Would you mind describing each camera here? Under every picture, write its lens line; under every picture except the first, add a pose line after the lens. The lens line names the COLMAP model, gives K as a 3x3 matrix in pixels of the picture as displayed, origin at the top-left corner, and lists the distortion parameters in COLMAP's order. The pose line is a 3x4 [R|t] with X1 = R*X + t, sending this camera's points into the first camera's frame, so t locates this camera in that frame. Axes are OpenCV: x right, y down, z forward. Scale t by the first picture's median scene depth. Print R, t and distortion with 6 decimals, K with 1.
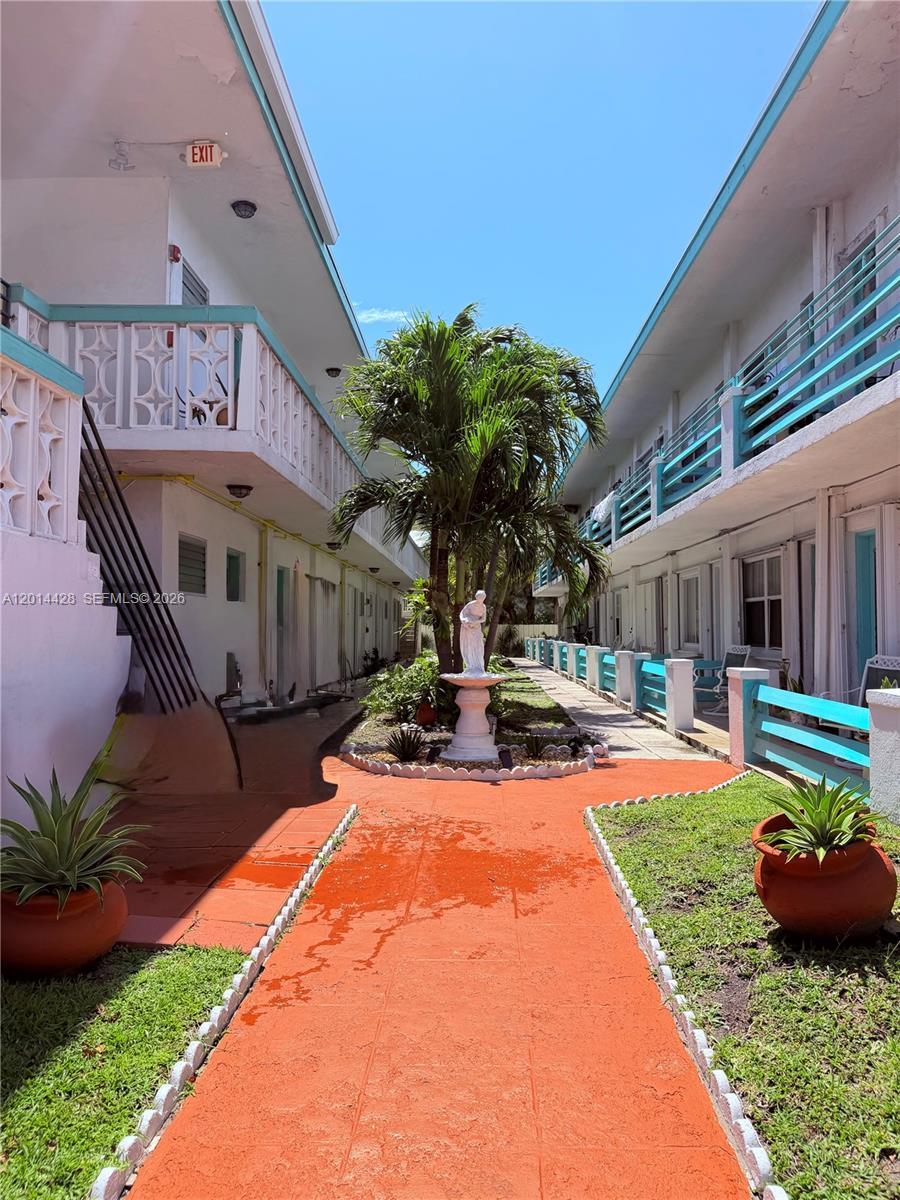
lens RADIAL K [[847.6, 0, 450.0], [0, 847.6, 600.0], [0, 0, 1]] dist [0.086180, -0.000090]
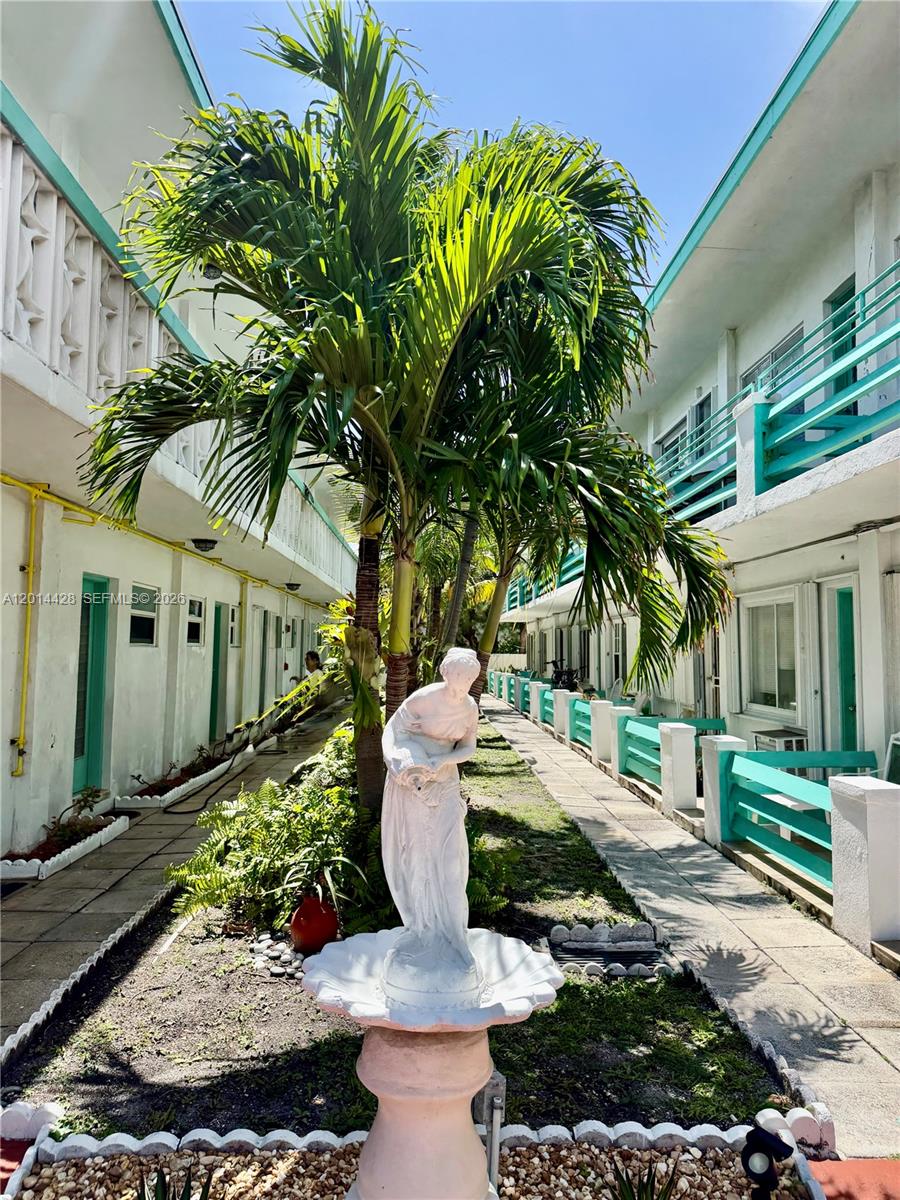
lens RADIAL K [[847.6, 0, 450.0], [0, 847.6, 600.0], [0, 0, 1]] dist [0.086180, -0.000090]
pose [[0.998474, 0.014543, 0.053273, 0.008539], [-0.013229, 0.999601, -0.024944, -0.009497], [-0.053614, 0.024201, 0.998268, 0.343944]]
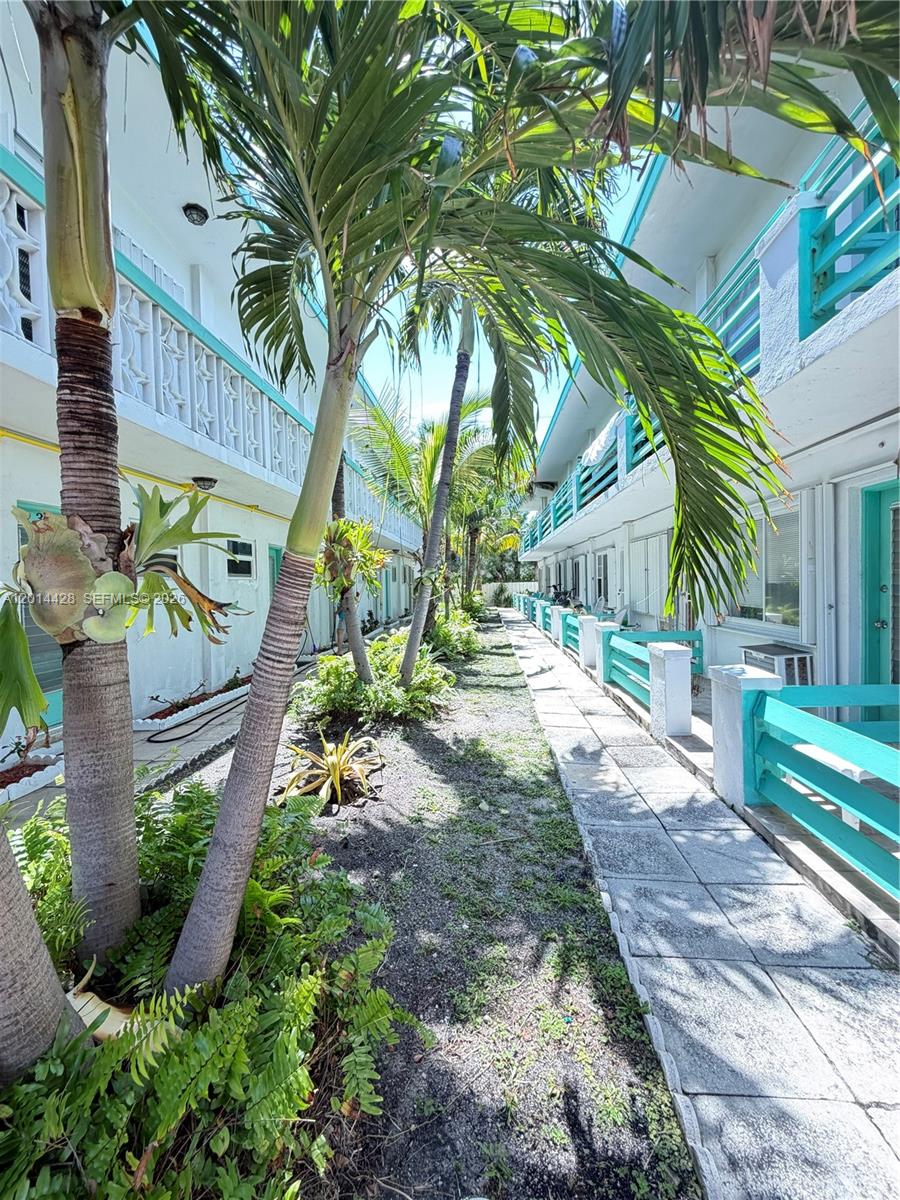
lens RADIAL K [[482.4, 0, 450.0], [0, 482.4, 600.0], [0, 0, 1]] dist [0.000323, -0.000029]
pose [[0.998621, -0.017401, -0.049524, 0.064815], [0.020820, 0.997374, 0.069368, 0.003949], [0.048187, -0.070303, 0.996361, 0.579751]]
